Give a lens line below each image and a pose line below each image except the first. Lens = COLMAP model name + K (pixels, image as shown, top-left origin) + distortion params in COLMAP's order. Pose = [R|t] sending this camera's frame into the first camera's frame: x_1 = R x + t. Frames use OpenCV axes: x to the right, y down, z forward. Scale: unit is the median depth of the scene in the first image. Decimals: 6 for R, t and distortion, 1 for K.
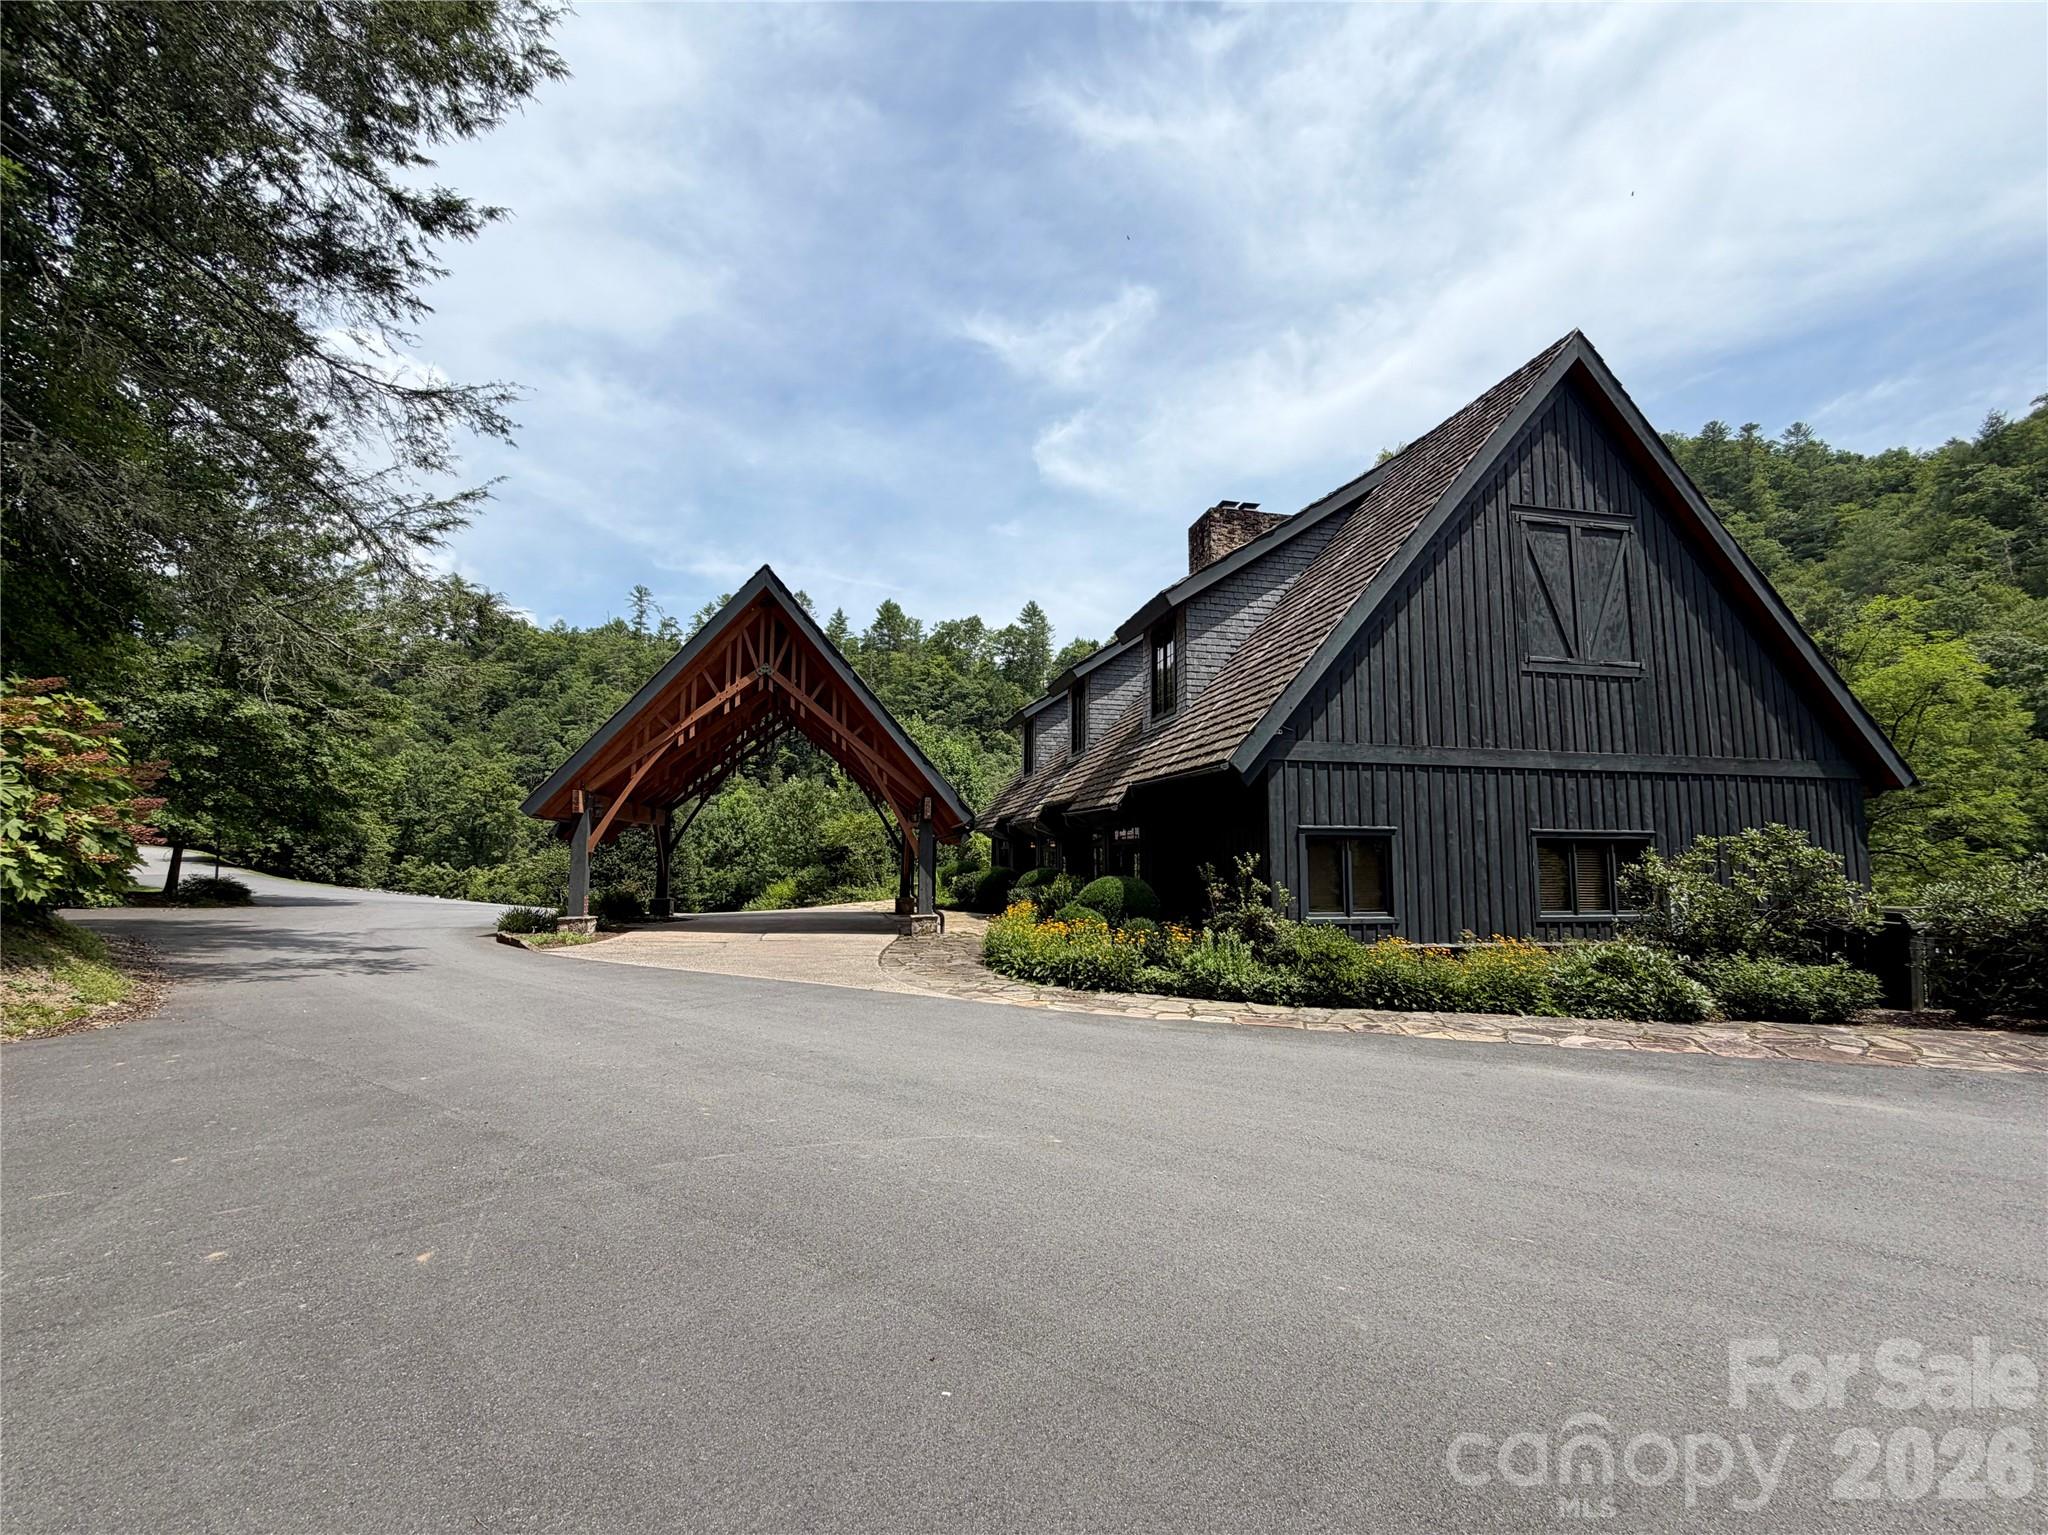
lens RADIAL K [[845.5, 0, 1016.9], [0, 845.5, 769.6], [0, 0, 1]] dist [0.000216, -0.000235]
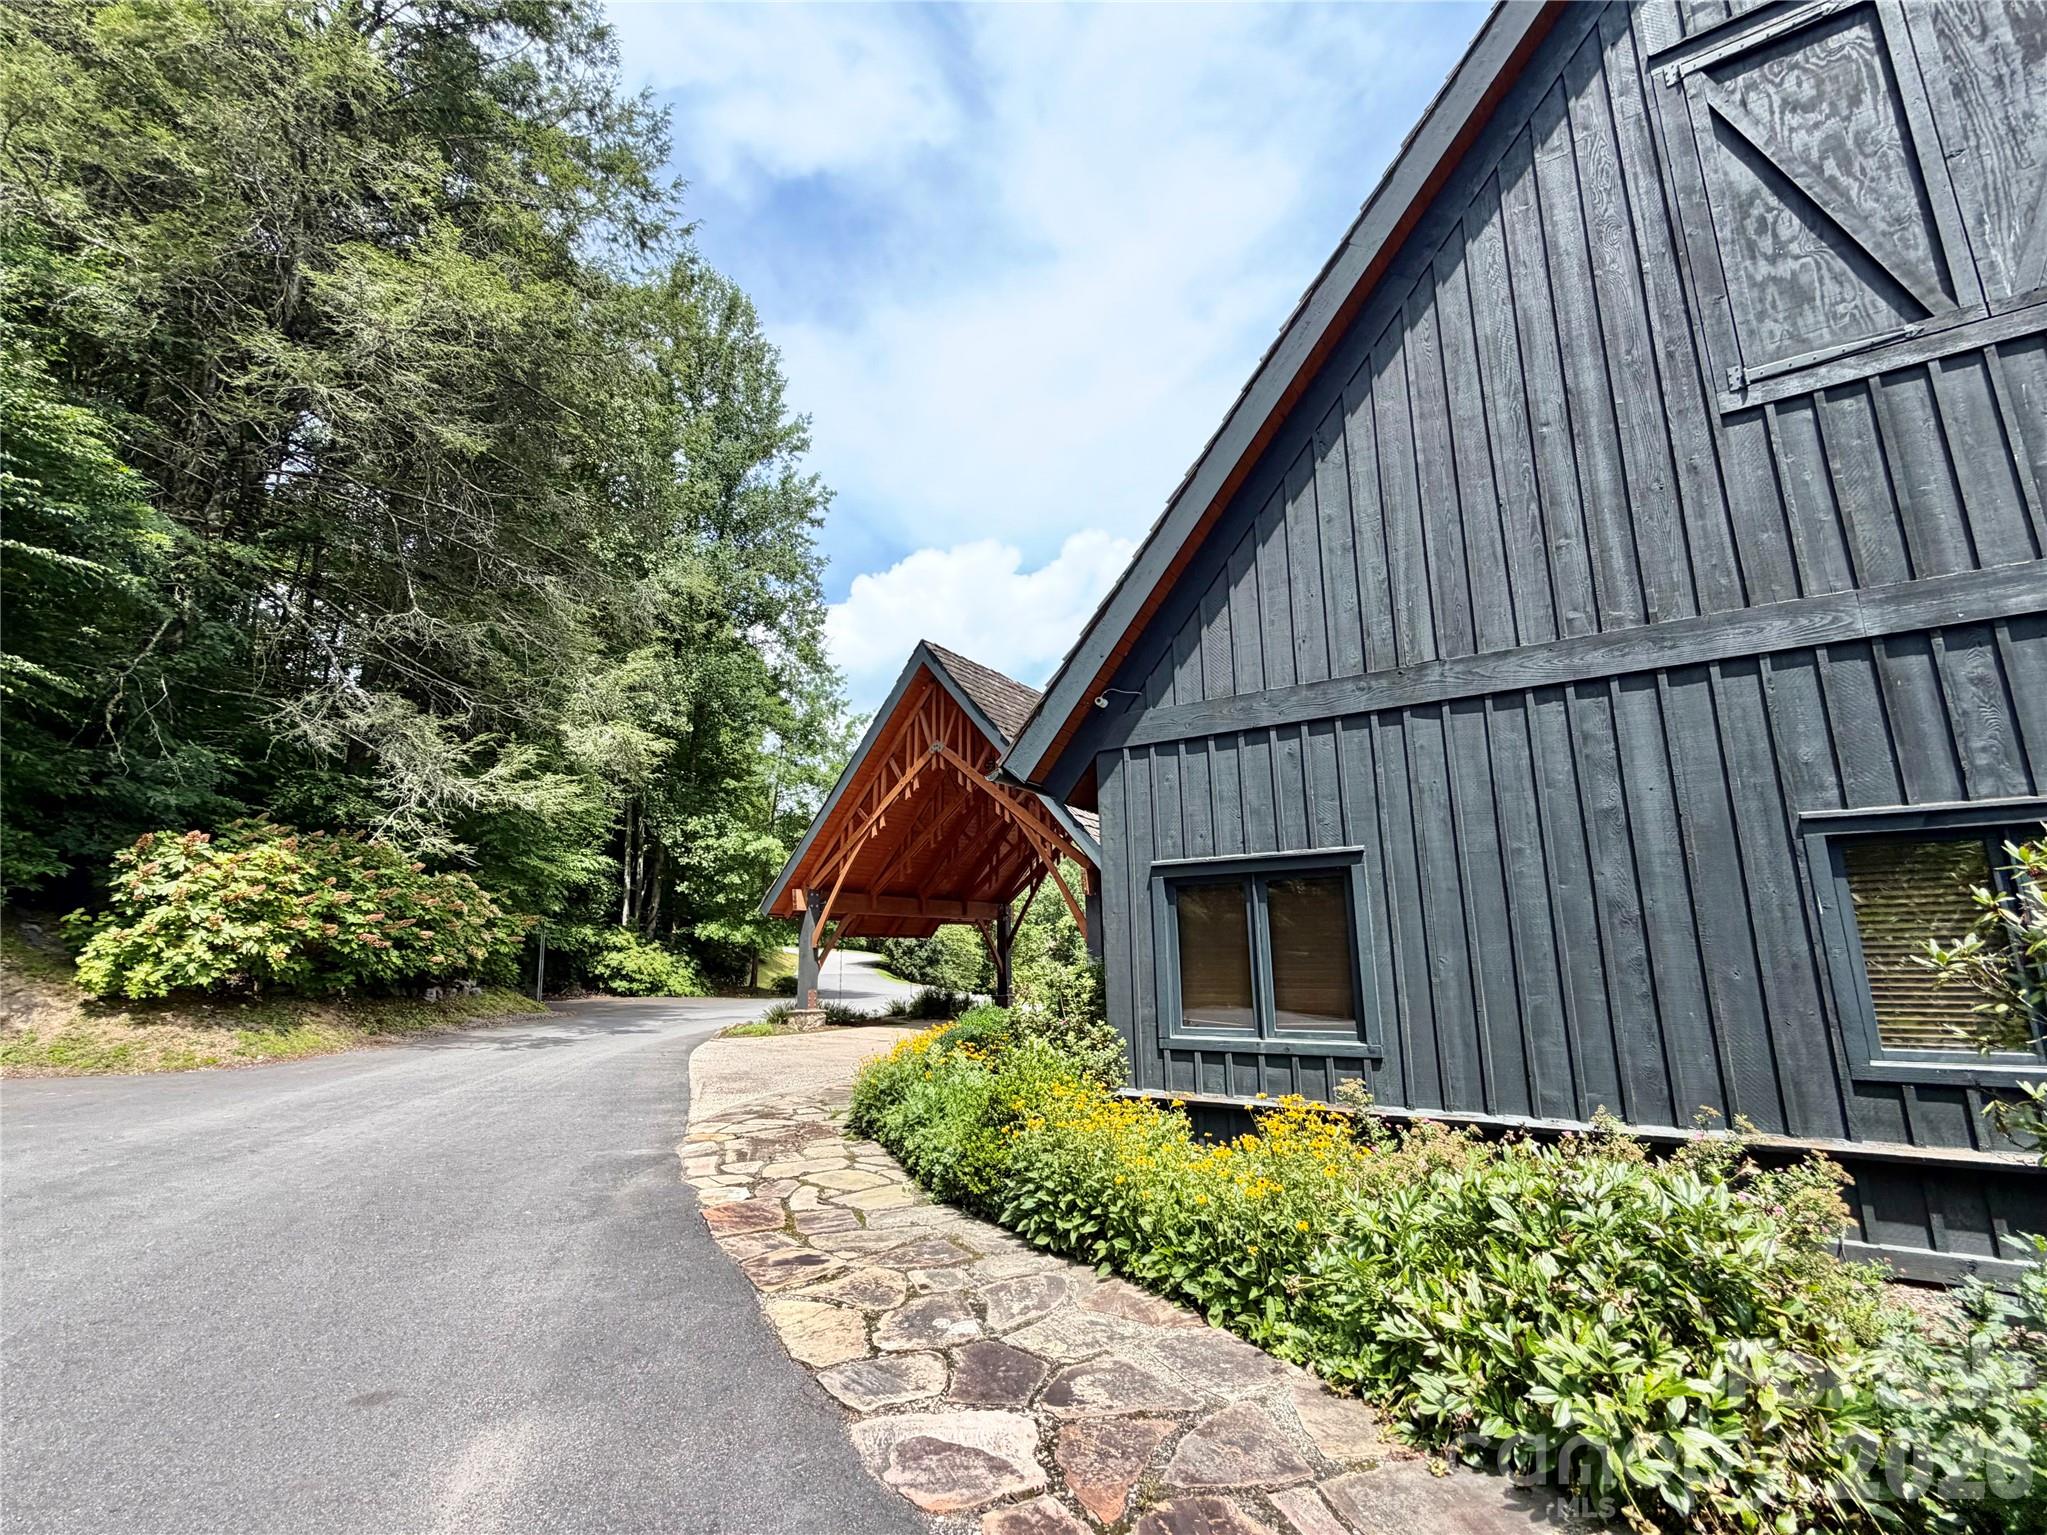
lens RADIAL K [[884.1, 0, 1023.5], [0, 884.1, 767.5], [0, 0, 1]] dist [0.009645, -0.000019]
pose [[0.728233, -0.159721, -0.666458, 0.611764], [0.087377, 0.986165, -0.140865, 0.074573], [0.679737, 0.044350, 0.732114, 0.485469]]
